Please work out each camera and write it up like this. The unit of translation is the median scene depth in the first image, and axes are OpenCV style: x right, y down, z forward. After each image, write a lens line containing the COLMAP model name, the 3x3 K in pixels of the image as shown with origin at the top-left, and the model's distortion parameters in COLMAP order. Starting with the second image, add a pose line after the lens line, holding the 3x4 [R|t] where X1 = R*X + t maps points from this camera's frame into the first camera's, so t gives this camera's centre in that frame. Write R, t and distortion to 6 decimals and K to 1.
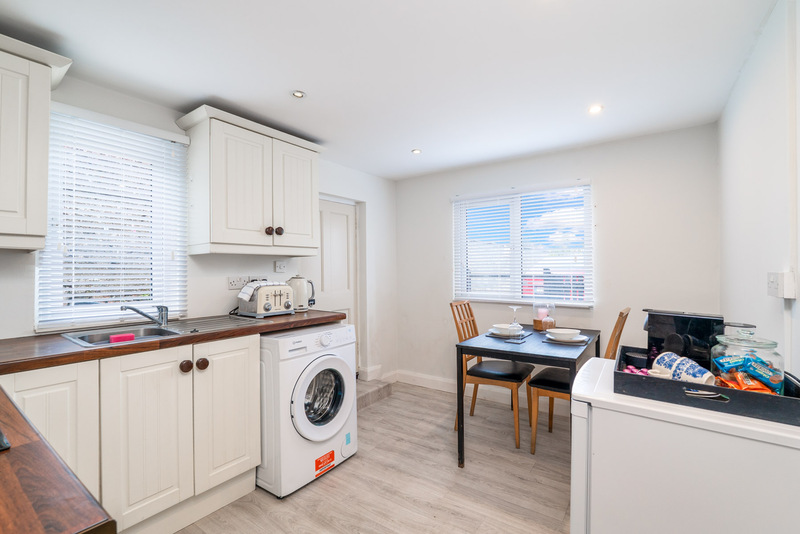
lens RADIAL K [[357.5, 0, 390.5], [0, 357.5, 265.2], [0, 0, 1]] dist [-0.001634, -0.000209]
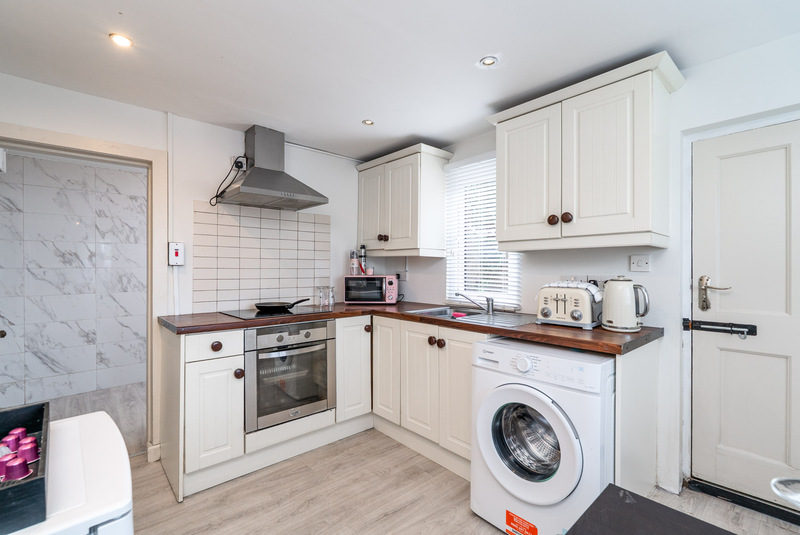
lens RADIAL K [[357.5, 0, 390.5], [0, 357.5, 265.7], [0, 0, 1]] dist [-0.001634, -0.000209]
pose [[-0.210976, 0.003558, -0.977485, 0.537286], [0.014529, 0.999894, 0.000504, 0.002474], [0.977383, -0.014095, -0.211005, 0.811648]]
